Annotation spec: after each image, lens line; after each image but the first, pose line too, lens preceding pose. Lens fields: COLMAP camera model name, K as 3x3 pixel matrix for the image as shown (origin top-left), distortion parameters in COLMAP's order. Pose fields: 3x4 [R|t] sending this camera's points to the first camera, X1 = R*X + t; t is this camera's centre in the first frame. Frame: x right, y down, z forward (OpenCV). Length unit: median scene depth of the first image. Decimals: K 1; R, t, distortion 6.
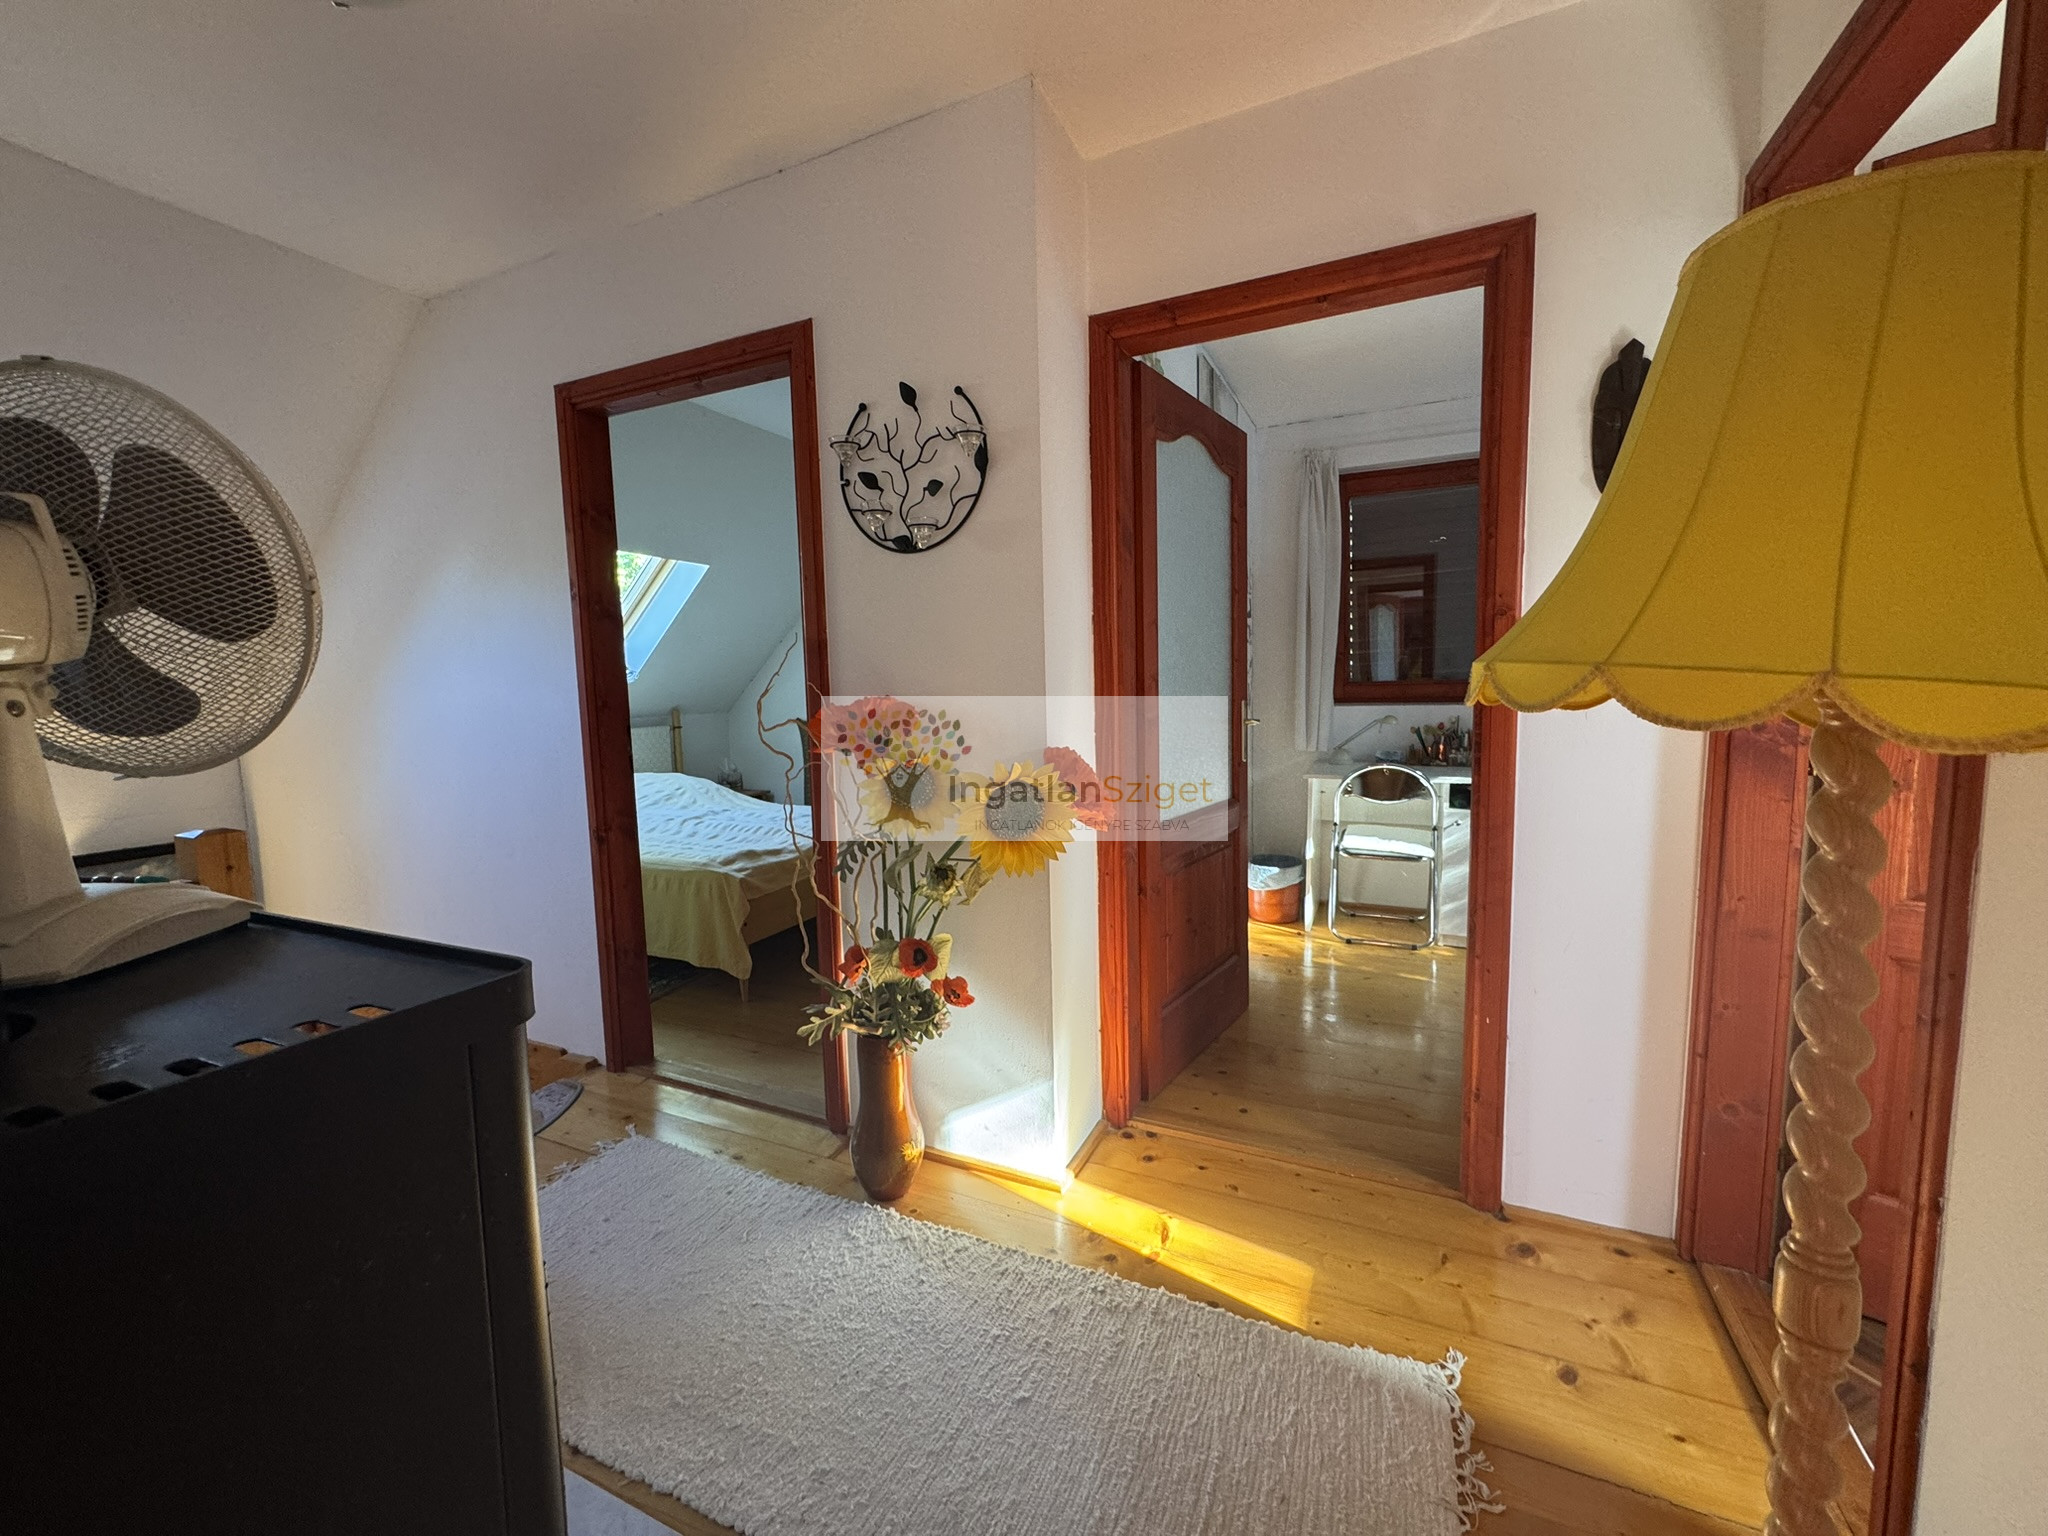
lens RADIAL K [[817.8, 0, 1021.4], [0, 817.8, 767.0], [0, 0, 1]] dist [0.000436, 0.000154]
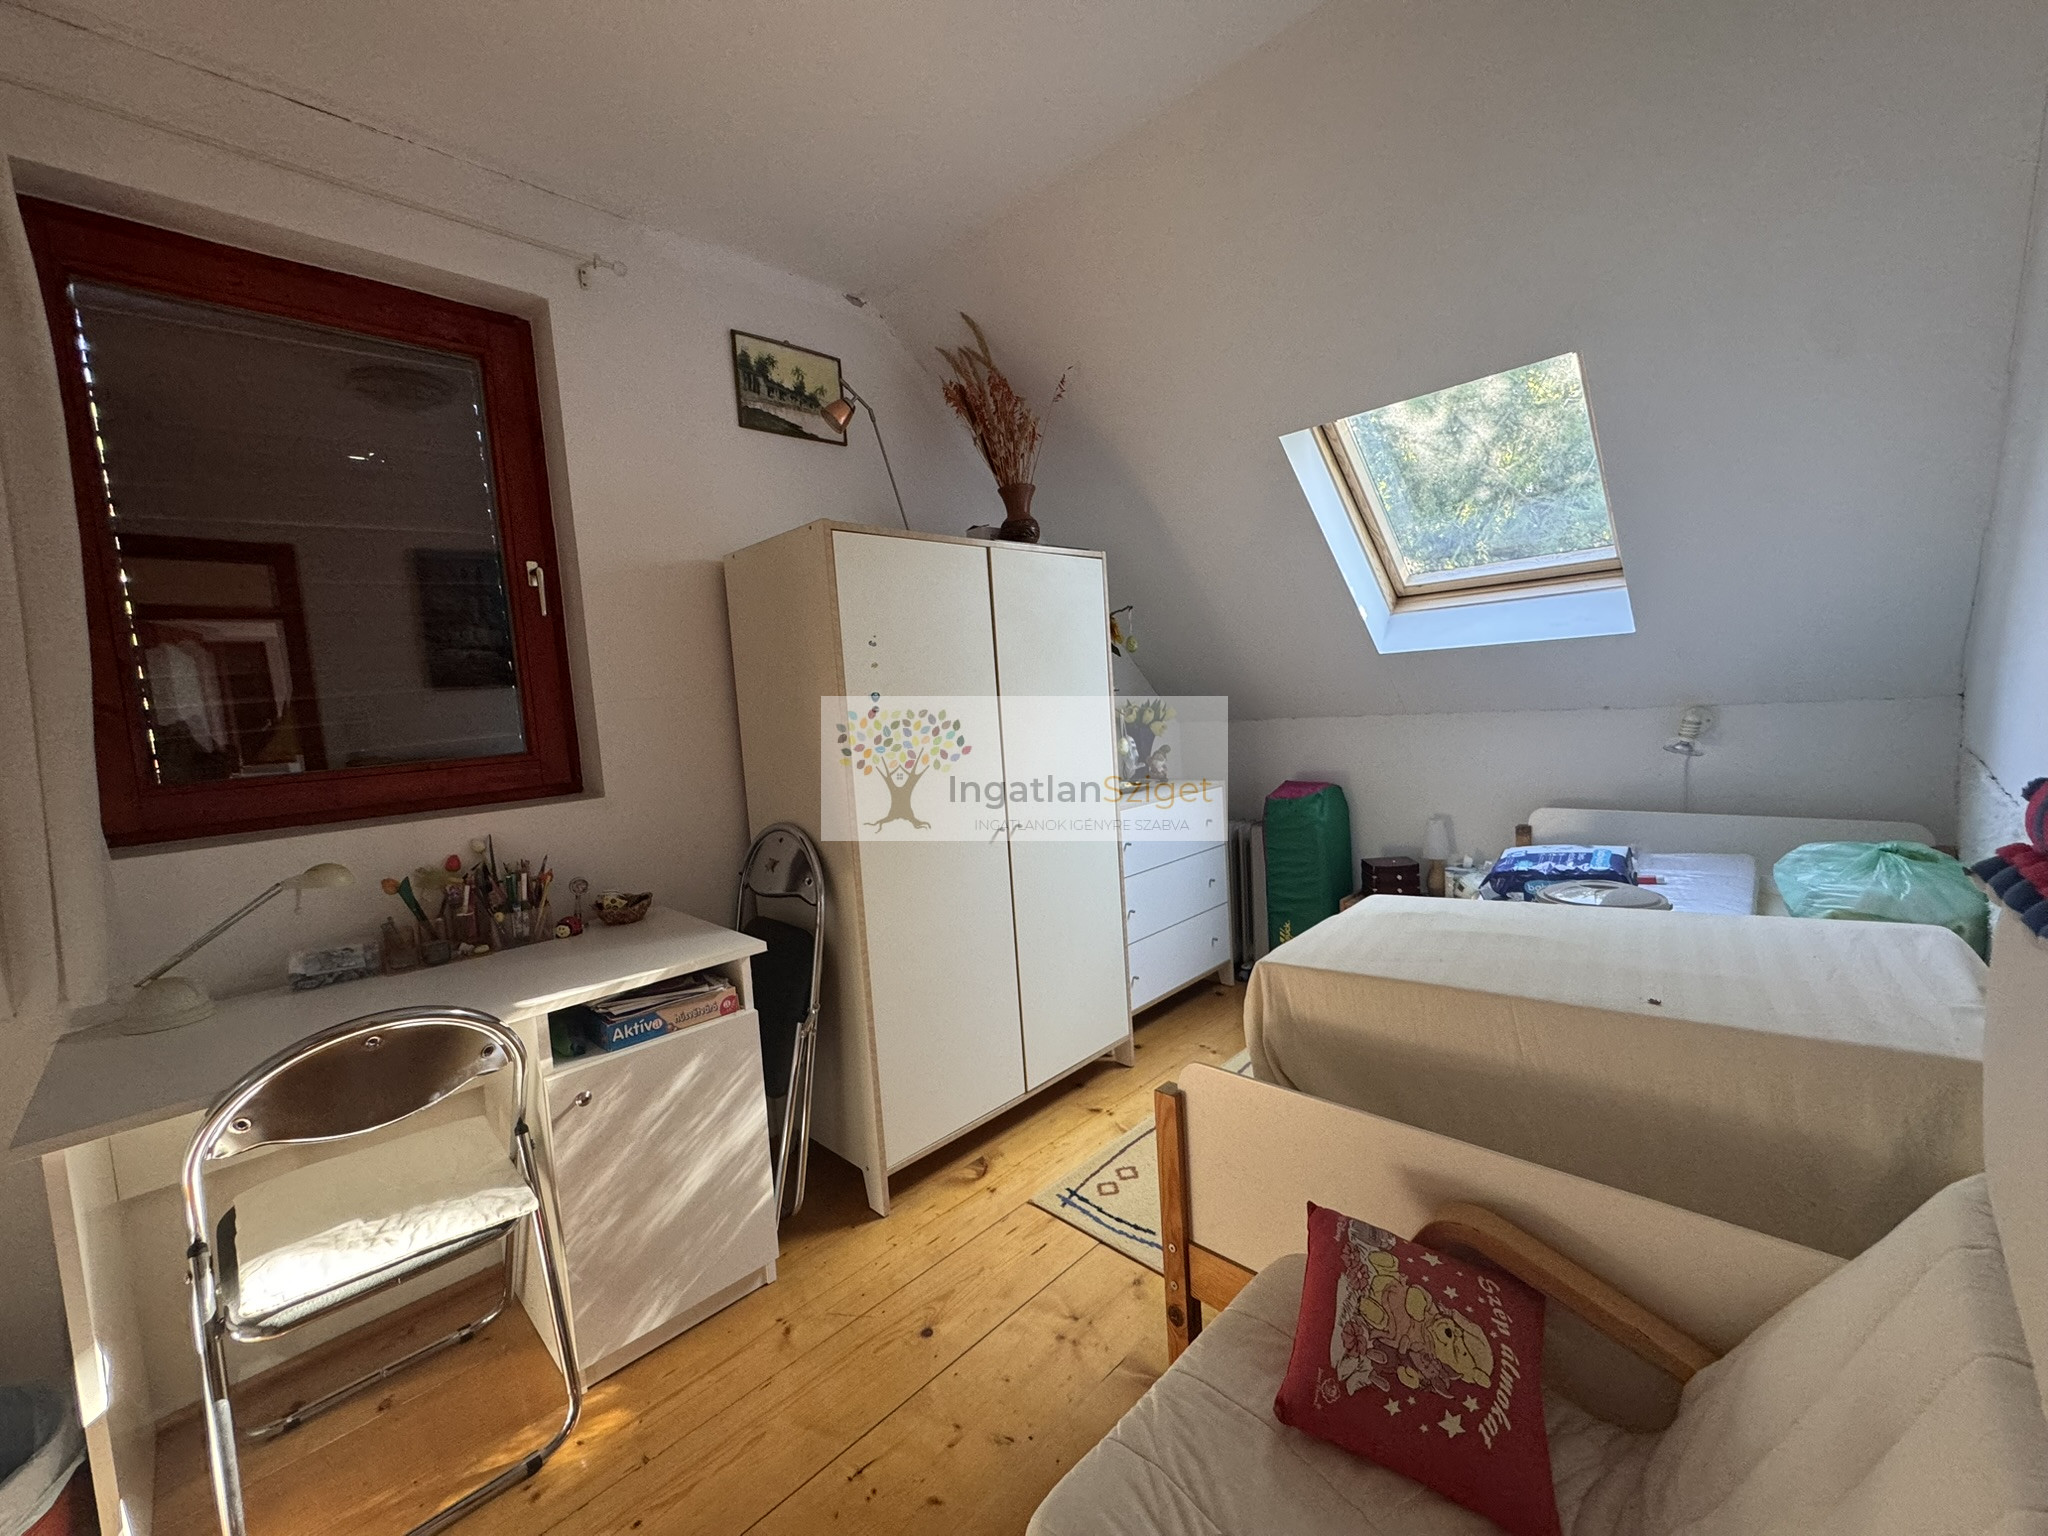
lens RADIAL K [[817.8, 0, 1027.4], [0, 817.8, 764.7], [0, 0, 1]] dist [0.000436, 0.000154]
pose [[0.337158, -0.077627, 0.938242, 0.210211], [0.157117, 0.987258, 0.025222, -0.068027], [-0.928245, 0.138910, 0.345058, 0.565537]]
